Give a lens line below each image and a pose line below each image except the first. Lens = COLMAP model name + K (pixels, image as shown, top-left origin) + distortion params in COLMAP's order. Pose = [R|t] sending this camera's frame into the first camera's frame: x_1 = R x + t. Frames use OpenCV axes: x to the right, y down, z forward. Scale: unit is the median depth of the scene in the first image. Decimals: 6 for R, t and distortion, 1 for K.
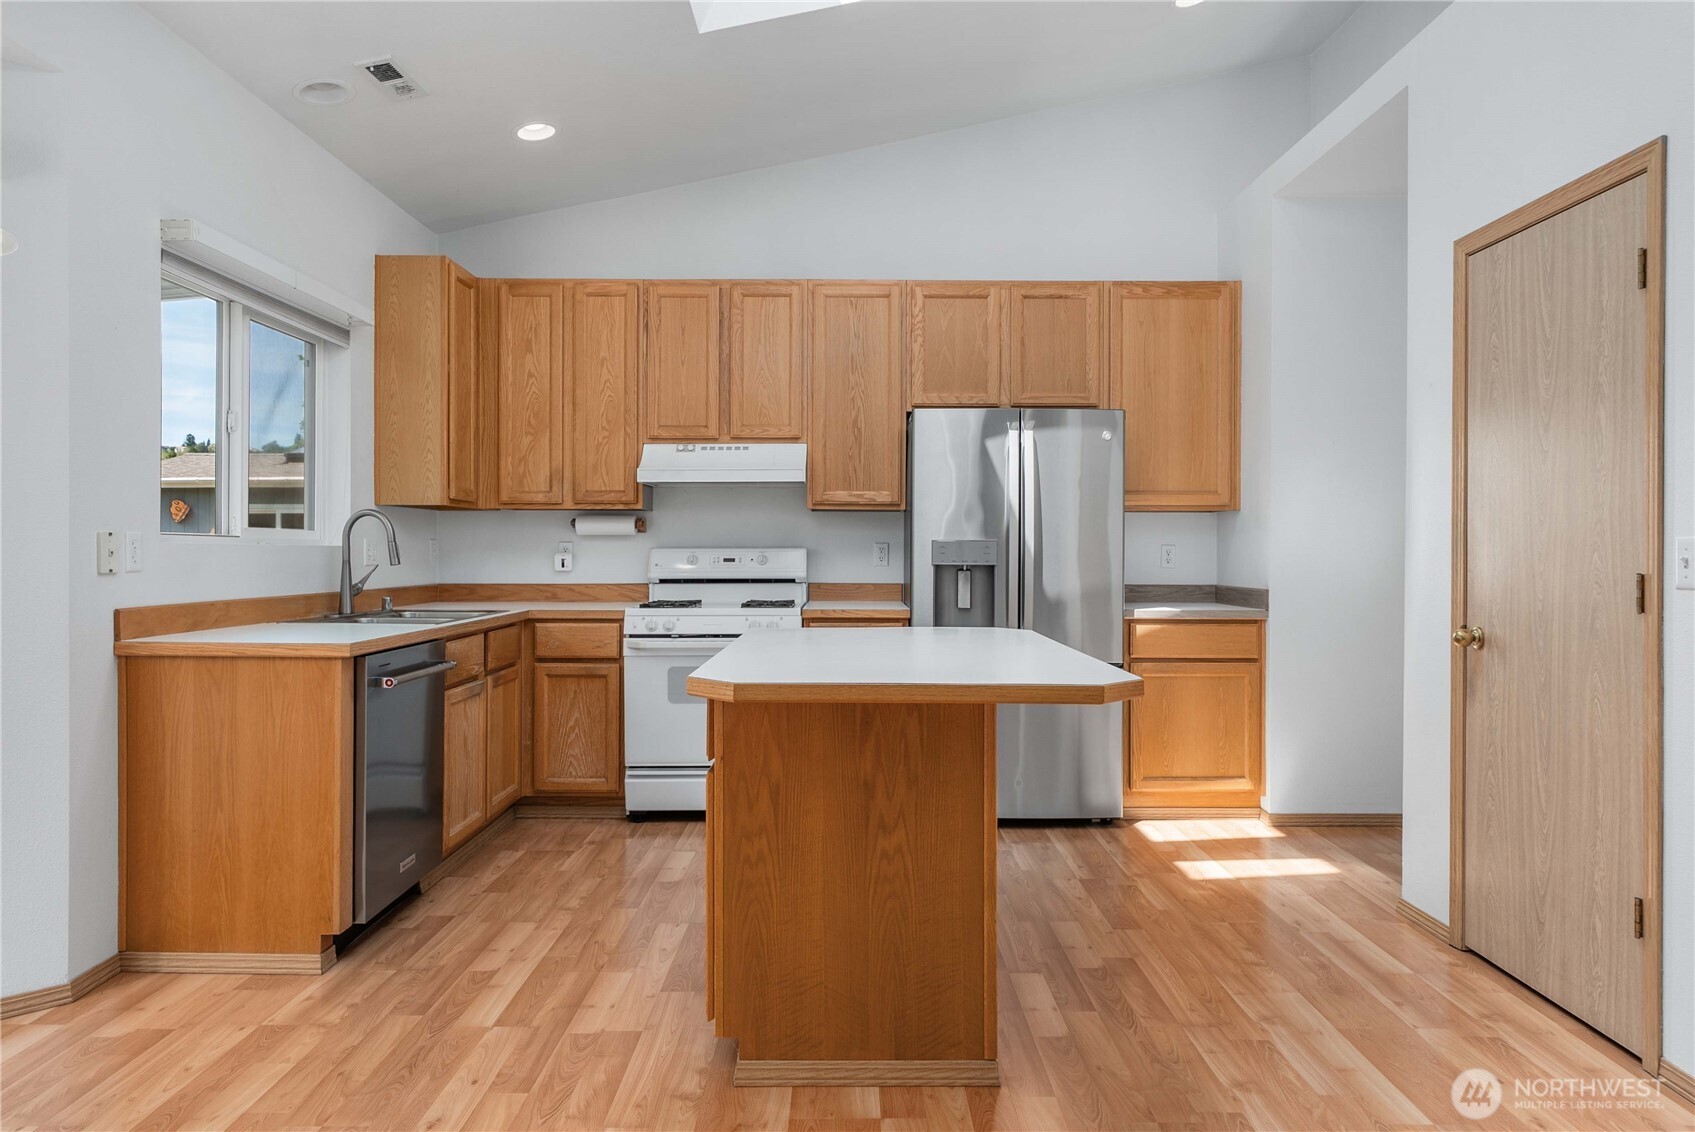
lens RADIAL K [[1069.0, 0, 847.8], [0, 1069.0, 554.0], [0, 0, 1]] dist [0.000875, 0.001736]
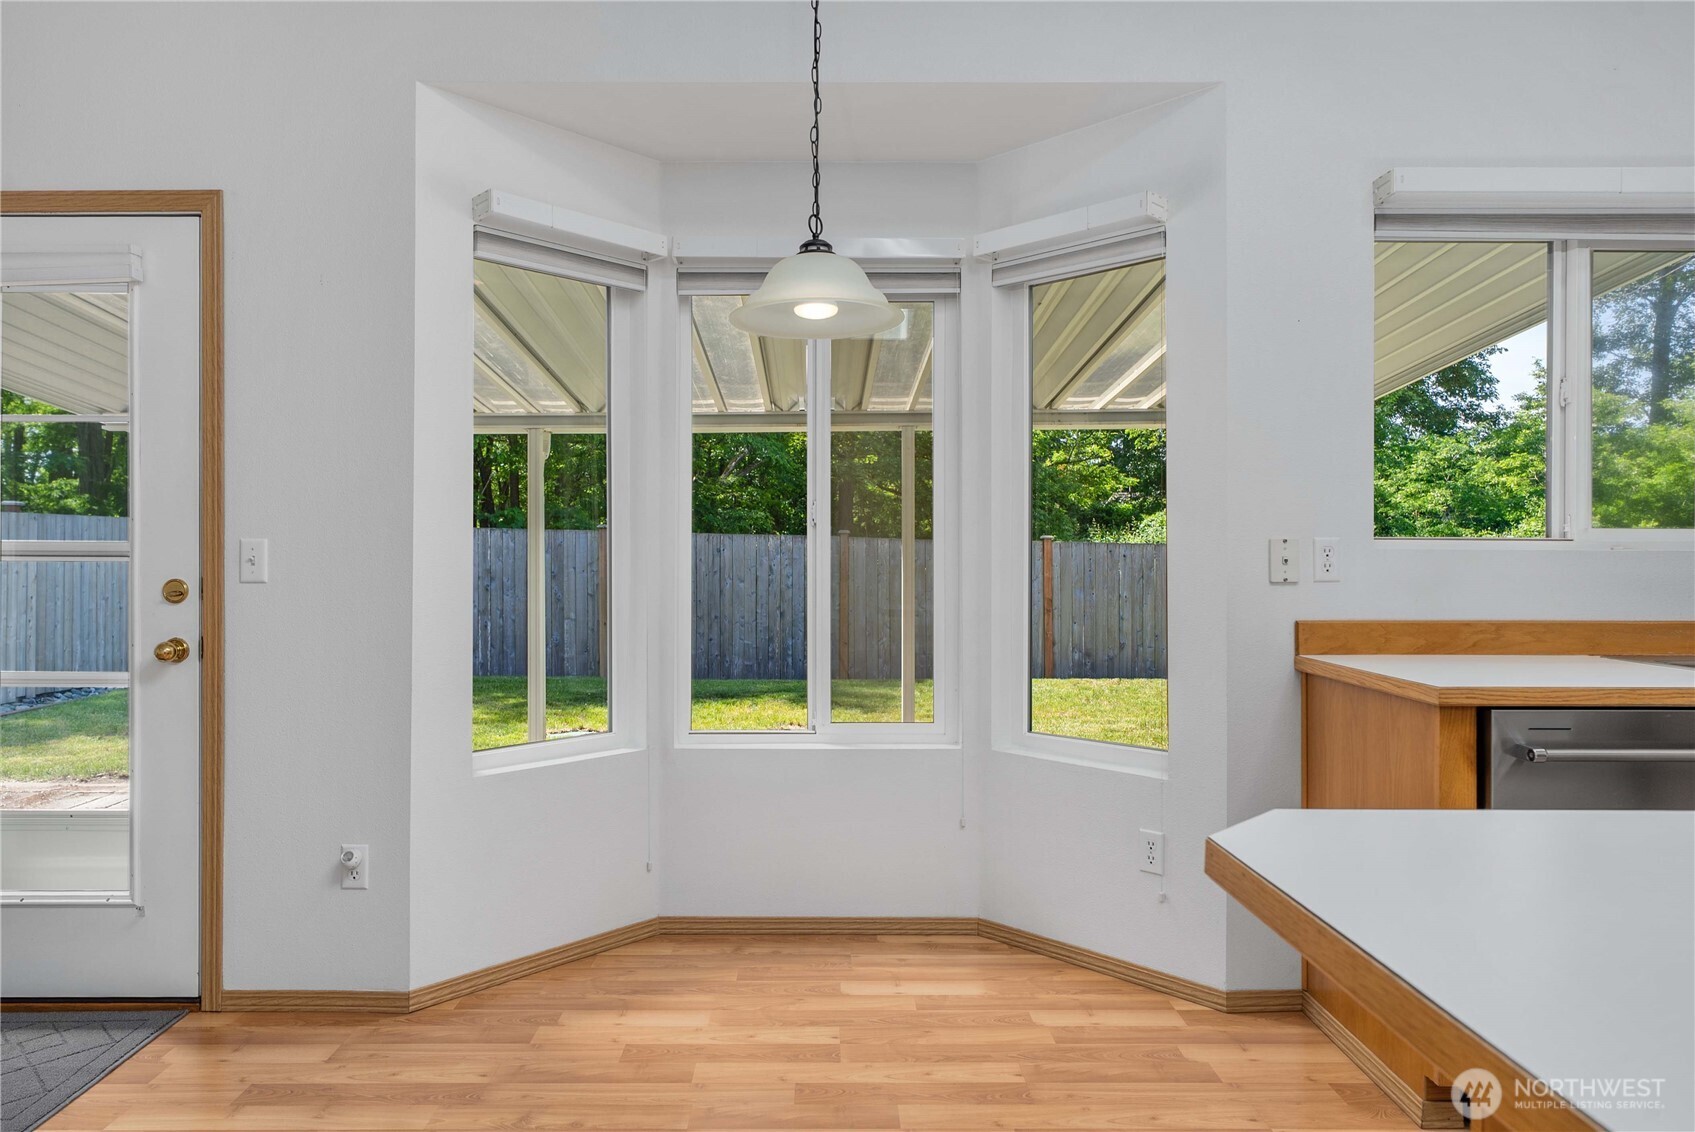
lens RADIAL K [[1092.5, 0, 821.9], [0, 1092.5, 553.5], [0, 0, 1]] dist [0.002968, 0.001269]
pose [[-0.002916, 0.000731, -0.999995, 0.174218], [-0.001033, 0.999999, 0.000734, -0.005060], [0.999995, 0.001035, -0.002915, 0.372062]]
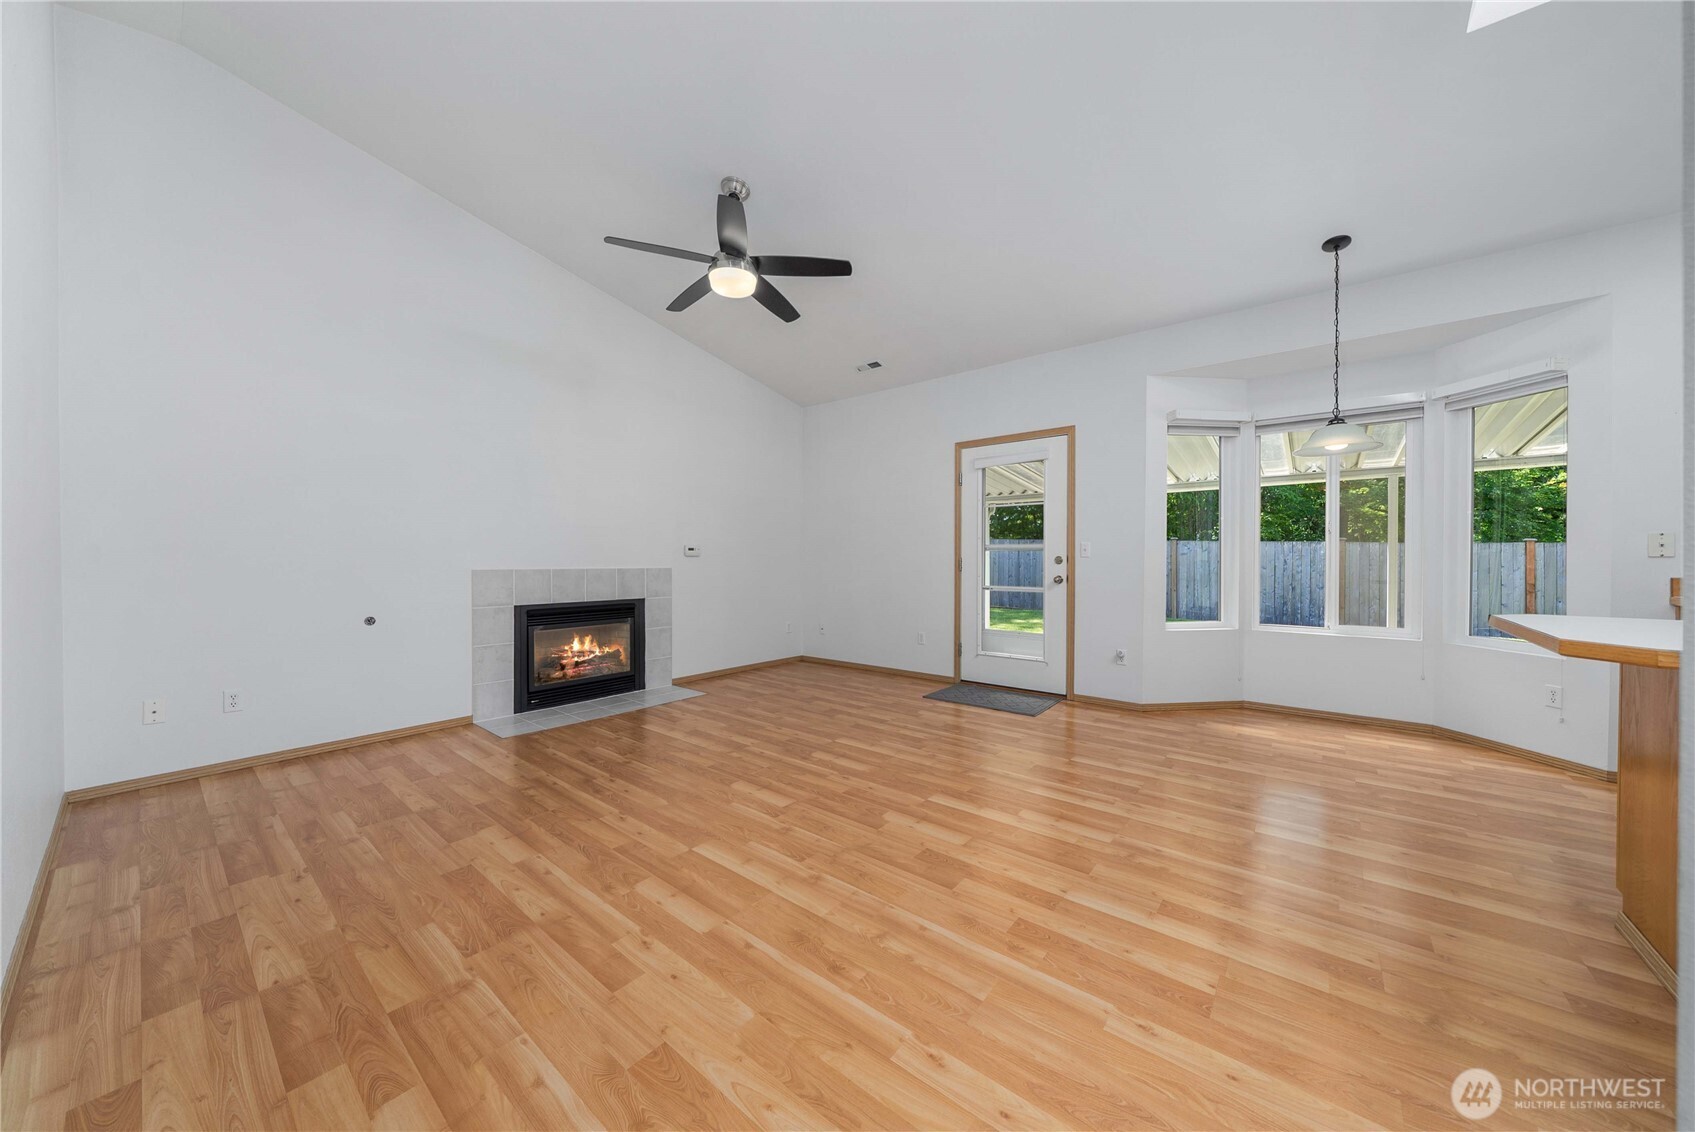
lens RADIAL K [[583.5, 0, 849.8], [0, 583.5, 564.1], [0, 0, 1]] dist [-0.006100, -0.000099]
pose [[-0.631876, 0.003118, -0.775064, 0.546387], [-0.003175, 0.999973, 0.006611, 0.018027], [0.775063, 0.006638, -0.631849, 0.357469]]
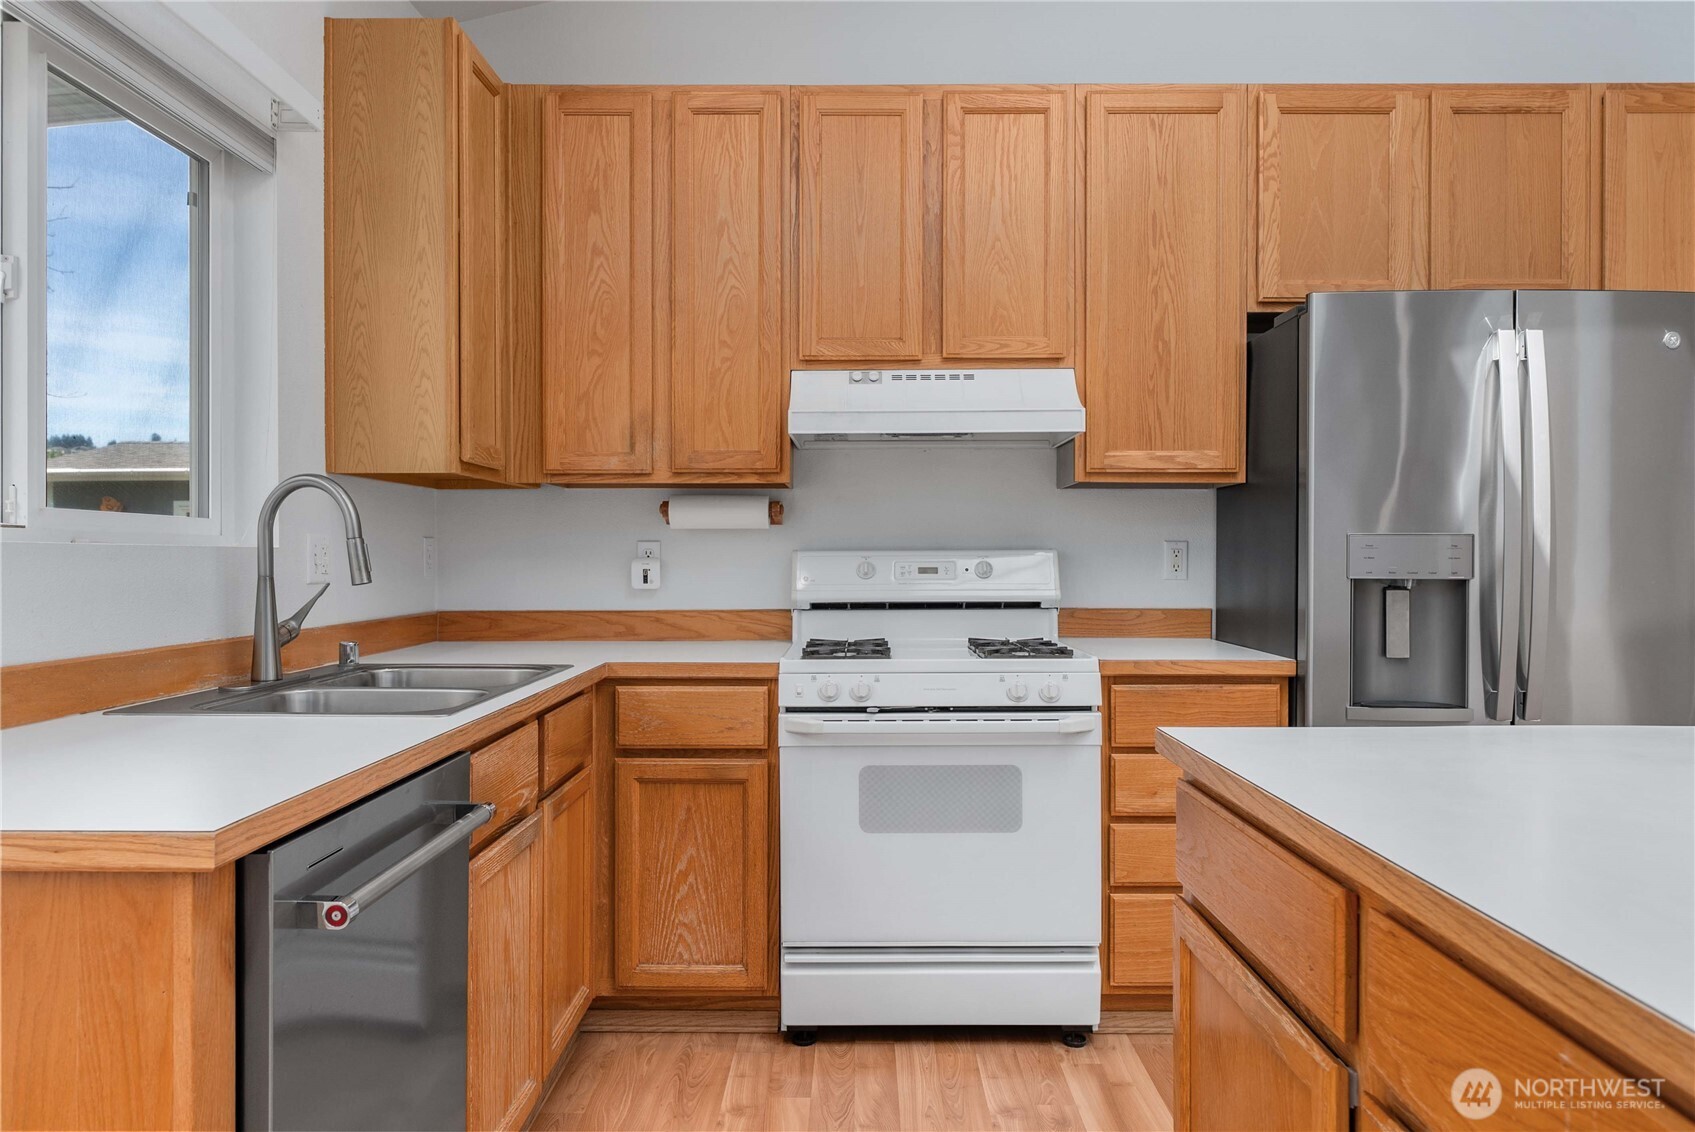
lens RADIAL K [[1135.5, 0, 841.2], [0, 1135.5, 564.8], [0, 0, 1]] dist [0.002726, -0.000655]
pose [[0.999944, -0.002459, -0.010289, -0.169459], [0.002514, 0.999983, 0.005330, -0.001106], [0.010276, -0.005355, 0.999933, 0.412424]]
